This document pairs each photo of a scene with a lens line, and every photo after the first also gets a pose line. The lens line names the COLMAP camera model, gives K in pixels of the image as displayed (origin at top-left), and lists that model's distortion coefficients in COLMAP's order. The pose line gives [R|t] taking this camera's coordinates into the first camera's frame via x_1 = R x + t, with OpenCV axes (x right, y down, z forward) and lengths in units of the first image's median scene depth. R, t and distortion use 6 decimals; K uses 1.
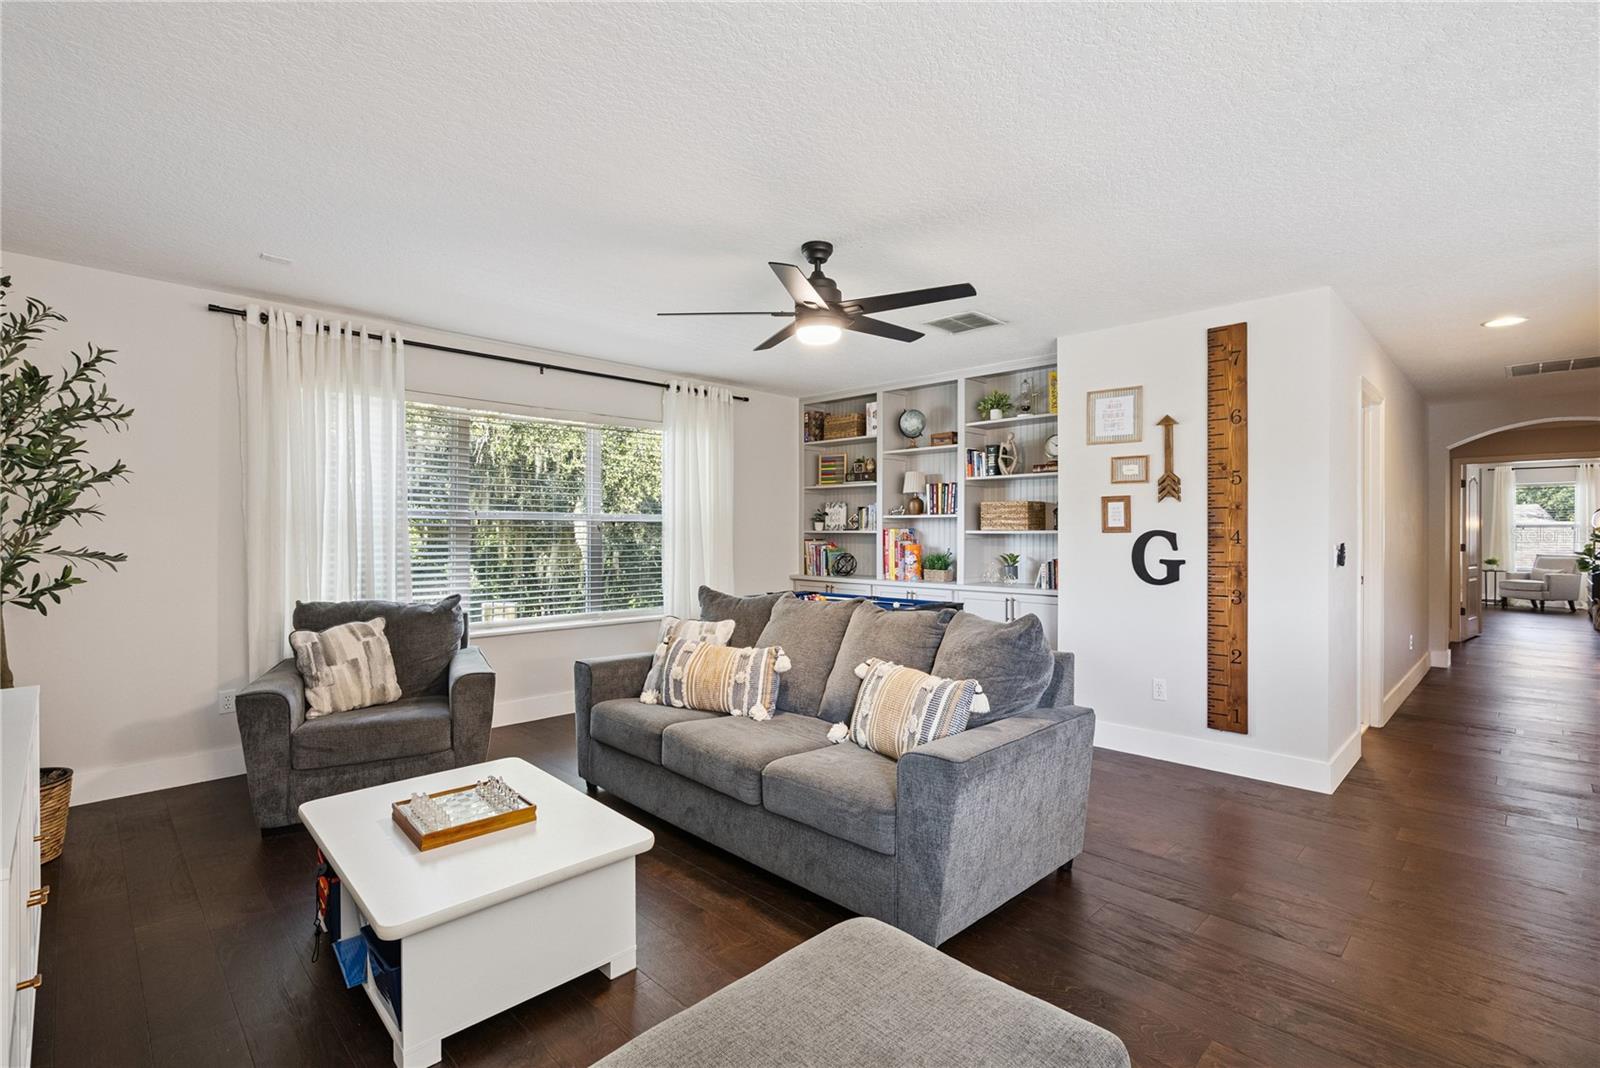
lens RADIAL K [[734.1, 0, 808.6], [0, 734.1, 539.3], [0, 0, 1]] dist [-0.005595, 0.002267]
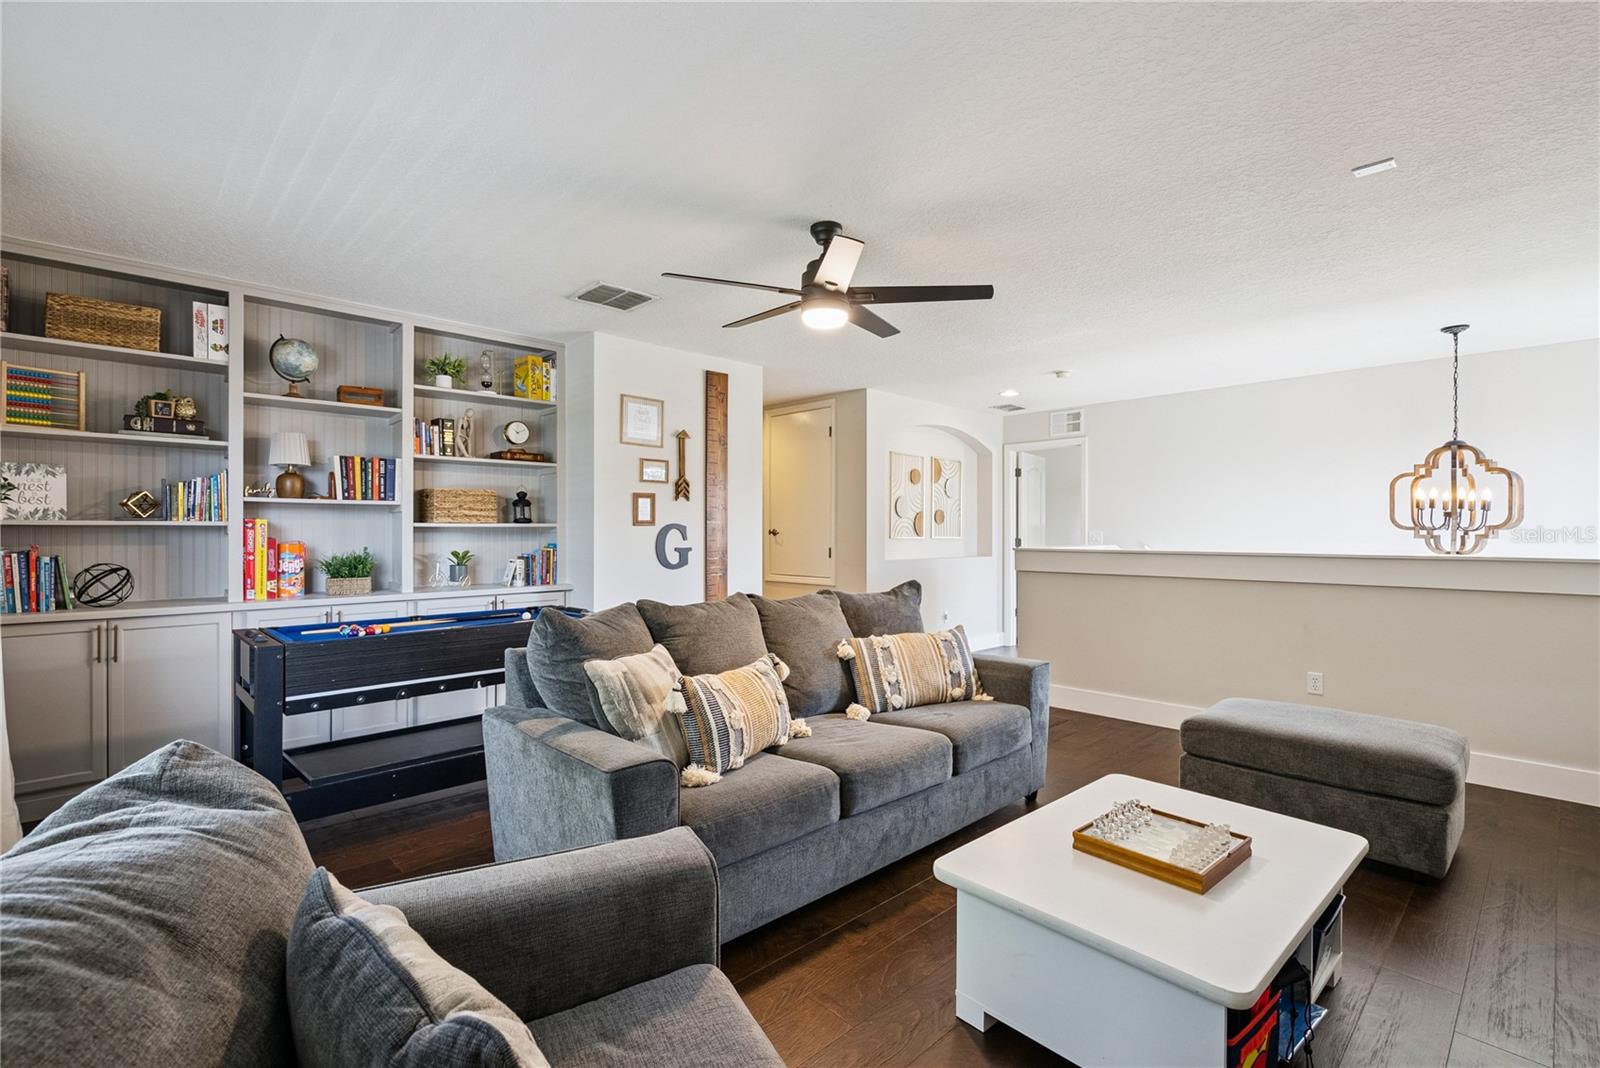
lens RADIAL K [[734.1, 0, 806.9], [0, 734.1, 528.3], [0, 0, 1]] dist [-0.005595, 0.002267]
pose [[0.025614, 0.004692, 0.999661, -0.681190], [0.012285, 0.999912, -0.005008, 0.003572], [-0.999596, 0.012409, 0.025554, 0.708921]]
